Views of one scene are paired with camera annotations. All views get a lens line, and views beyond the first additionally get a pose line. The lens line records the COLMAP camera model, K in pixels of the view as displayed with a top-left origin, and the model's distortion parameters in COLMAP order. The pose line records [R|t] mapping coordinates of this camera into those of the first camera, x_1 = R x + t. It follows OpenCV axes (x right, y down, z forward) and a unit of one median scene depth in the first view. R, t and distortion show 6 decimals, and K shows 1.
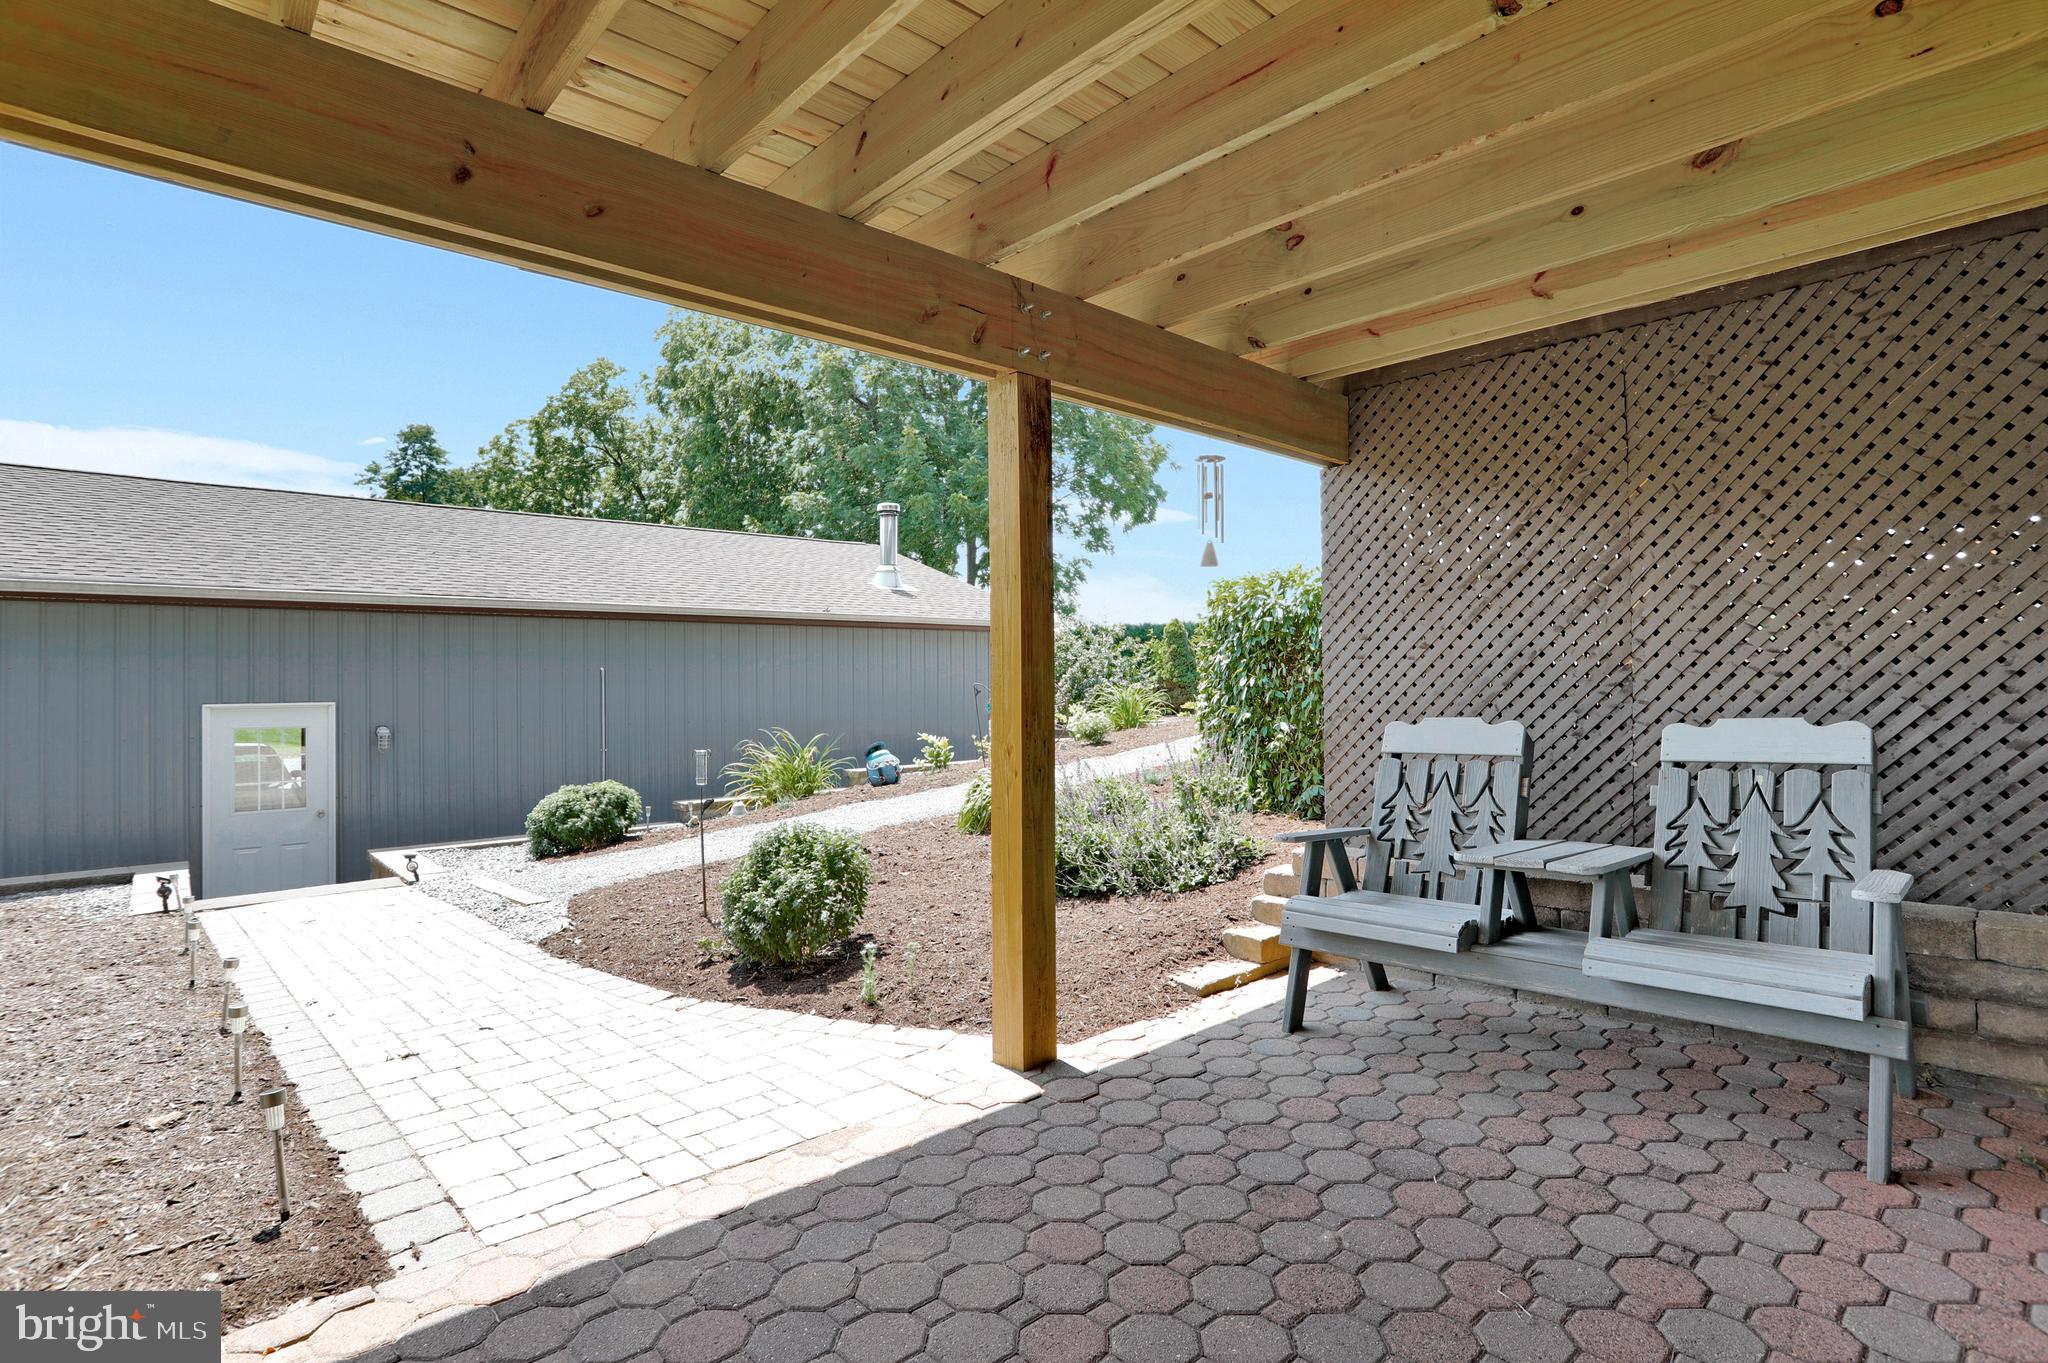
lens RADIAL K [[1015.6, 0, 1024.0], [0, 1015.6, 681.5], [0, 0, 1]] dist [-0.085416, 0.036275]
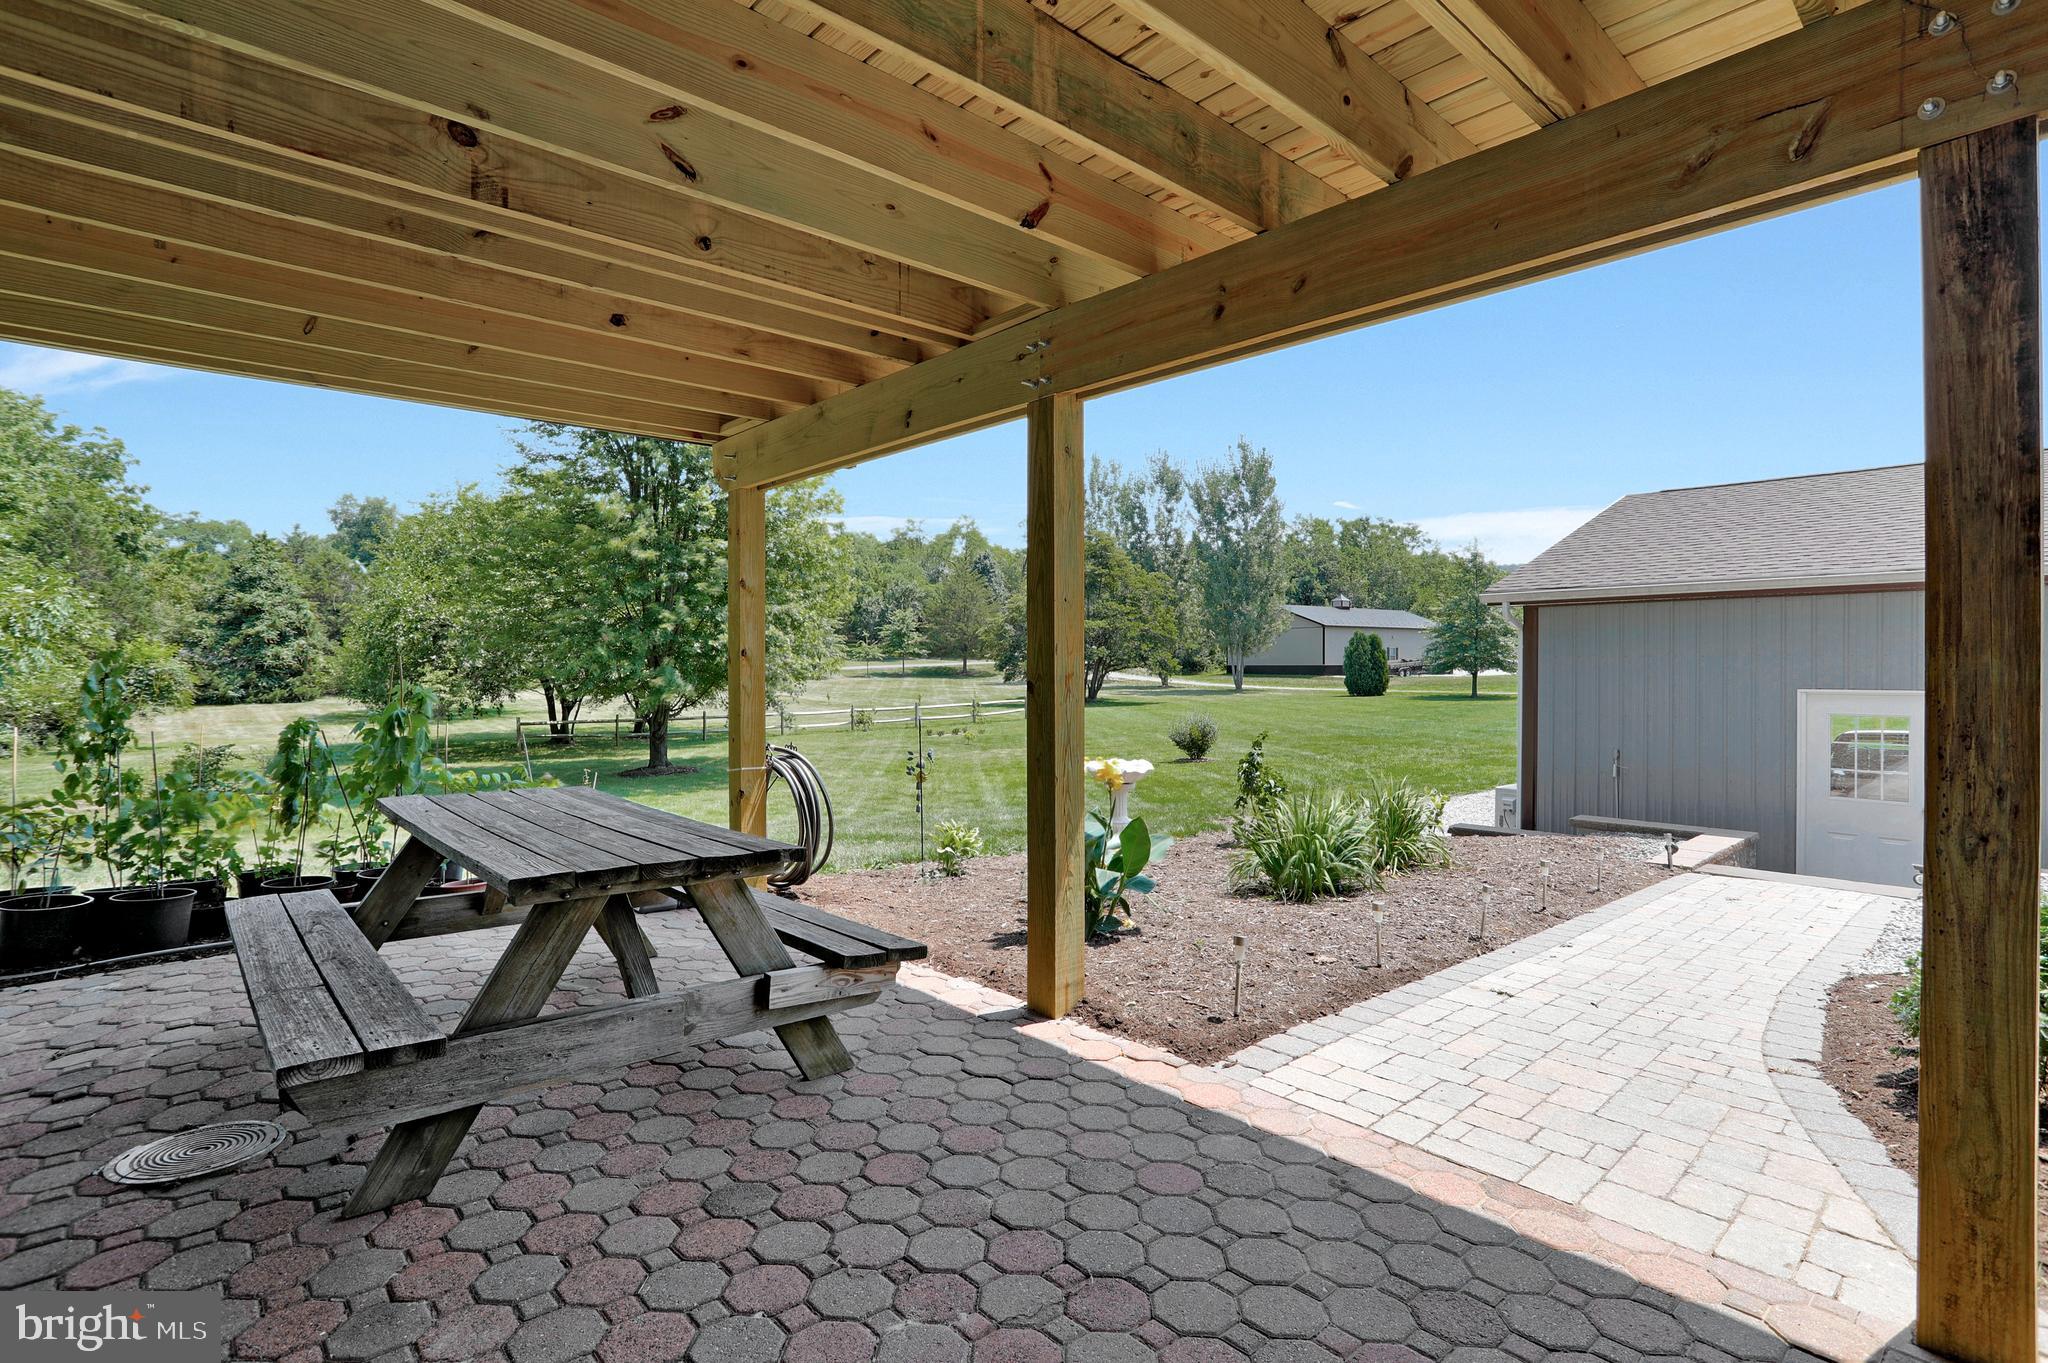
lens RADIAL K [[1015.6, 0, 1024.0], [0, 1015.6, 681.5], [0, 0, 1]] dist [-0.085416, 0.036275]
pose [[-0.036399, 0.021153, -0.999113, 0.676339], [-0.004340, 0.999763, 0.021325, -0.009755], [0.999328, 0.005113, -0.036299, 0.588386]]
